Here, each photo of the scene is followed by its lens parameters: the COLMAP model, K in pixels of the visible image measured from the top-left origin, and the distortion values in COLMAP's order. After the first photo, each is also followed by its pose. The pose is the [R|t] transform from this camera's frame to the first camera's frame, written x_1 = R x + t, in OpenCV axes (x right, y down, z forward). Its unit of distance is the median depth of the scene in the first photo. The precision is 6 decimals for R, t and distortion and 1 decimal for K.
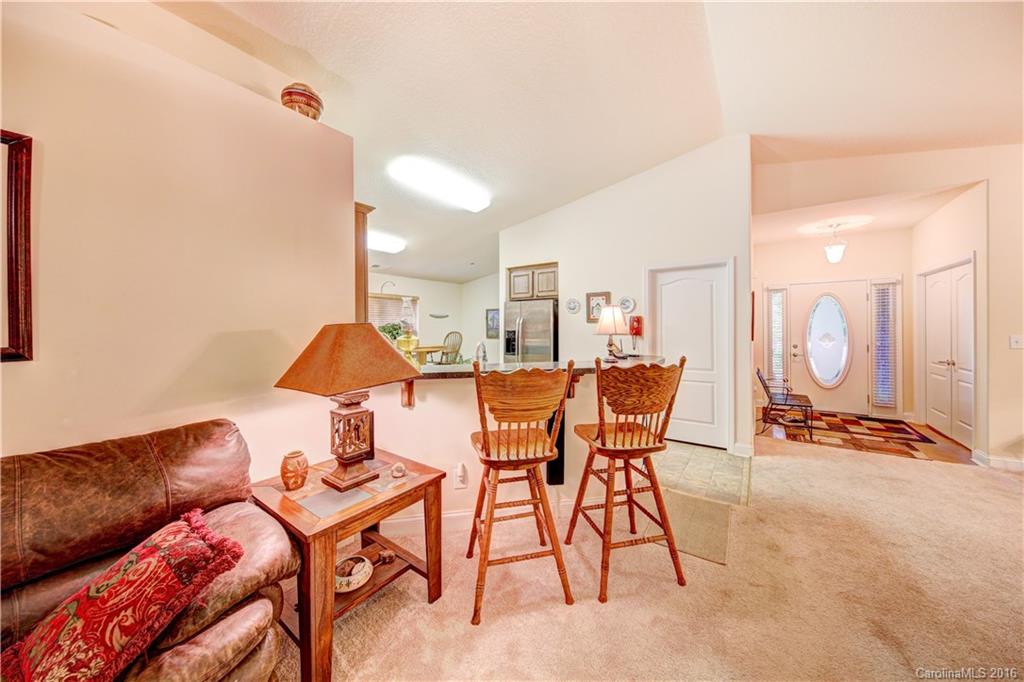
lens RADIAL K [[348.0, 0, 515.3], [0, 348.0, 320.6], [0, 0, 1]] dist [0.000305, -0.003090]
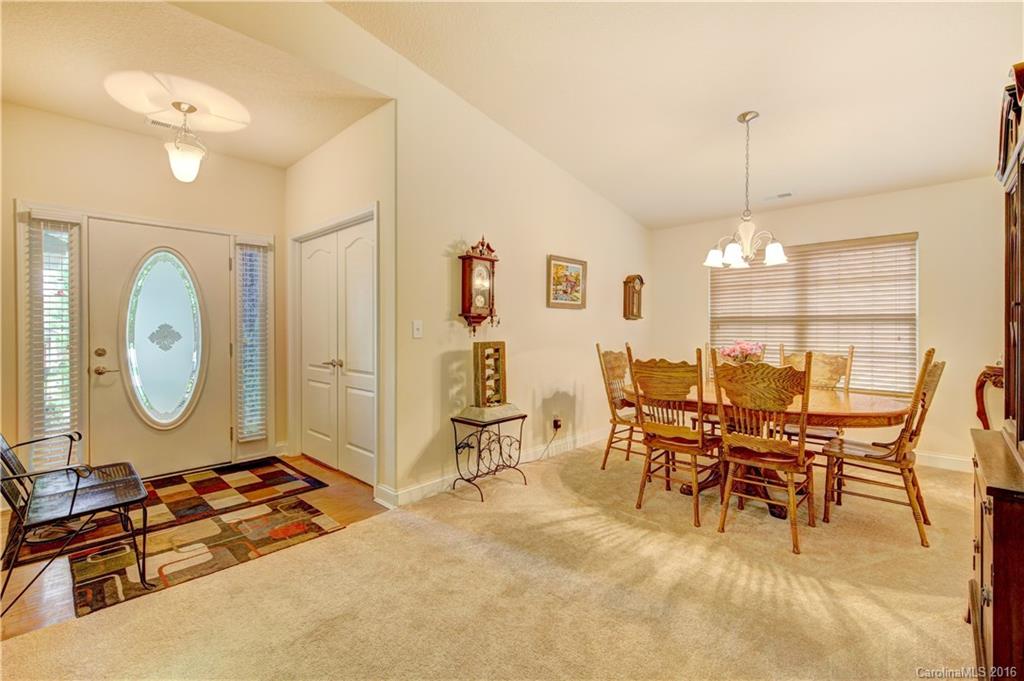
lens RADIAL K [[445.6, 0, 517.0], [0, 445.6, 337.4], [0, 0, 1]] dist [0.019419, -0.011016]
pose [[0.144681, -0.013813, 0.989382, 0.365375], [-0.018257, 0.999695, 0.016627, 0.041802], [-0.989310, -0.020469, 0.144385, 0.453441]]
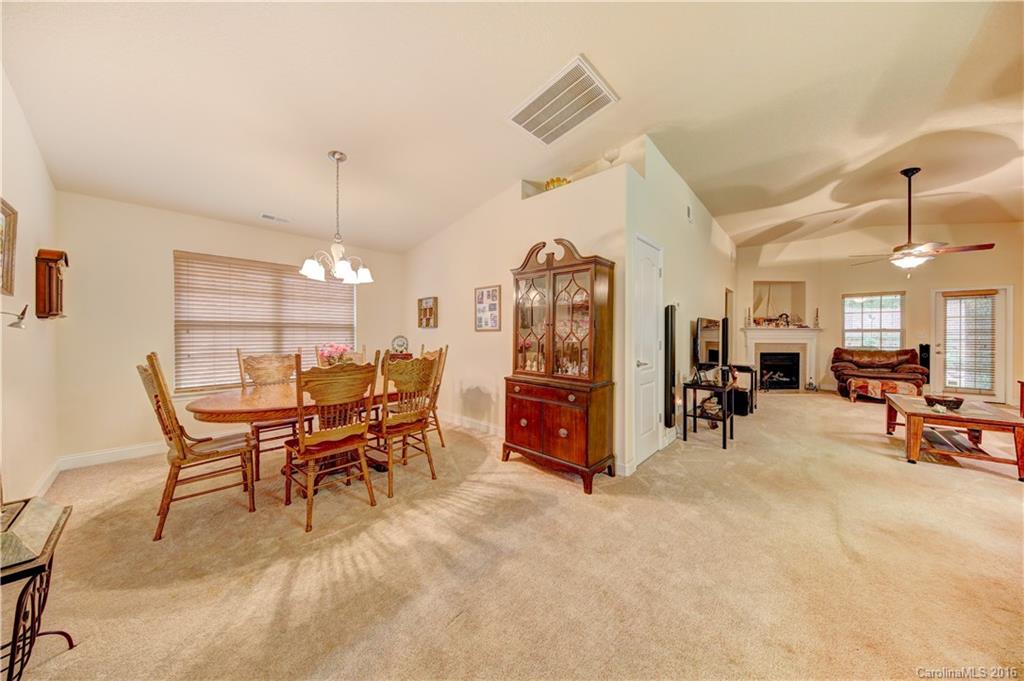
lens RADIAL K [[324.7, 0, 518.3], [0, 324.7, 338.3], [0, 0, 1]] dist [-0.000018, -0.003521]
pose [[-0.993268, 0.002534, 0.115813, 0.711935], [0.001824, 0.999979, -0.006237, 0.047108], [-0.115827, -0.005984, -0.993251, 0.767056]]
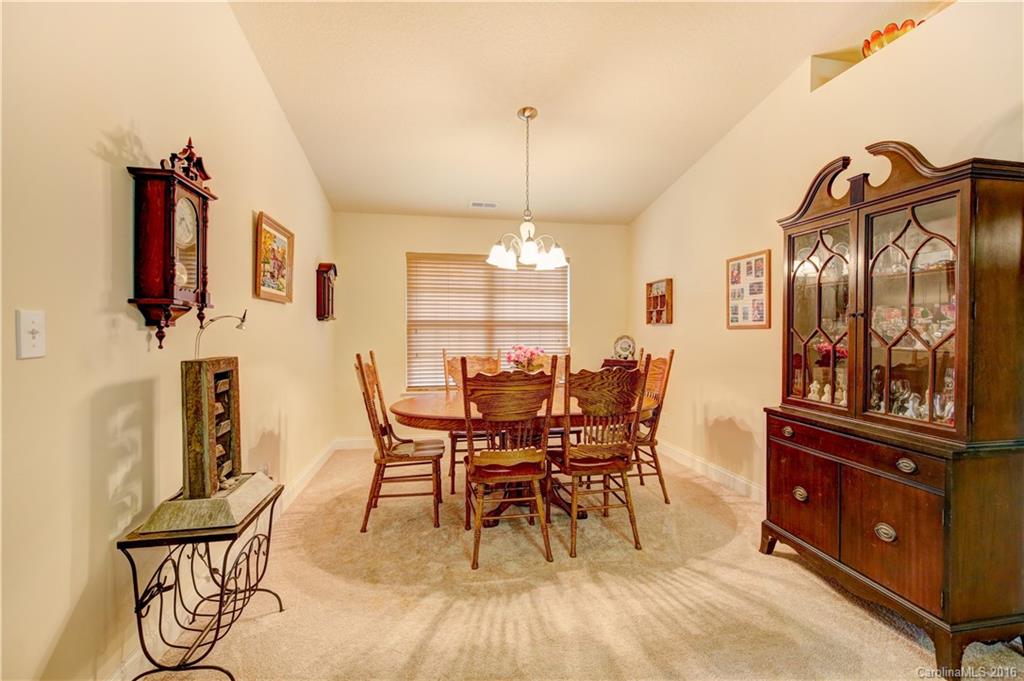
lens RADIAL K [[445.6, 0, 517.0], [0, 445.6, 337.4], [0, 0, 1]] dist [0.019419, -0.011016]
pose [[-0.715514, -0.001155, 0.698598, 0.656507], [-0.008292, 0.999942, -0.006841, 0.045243], [-0.698550, -0.010688, -0.715482, 0.696152]]
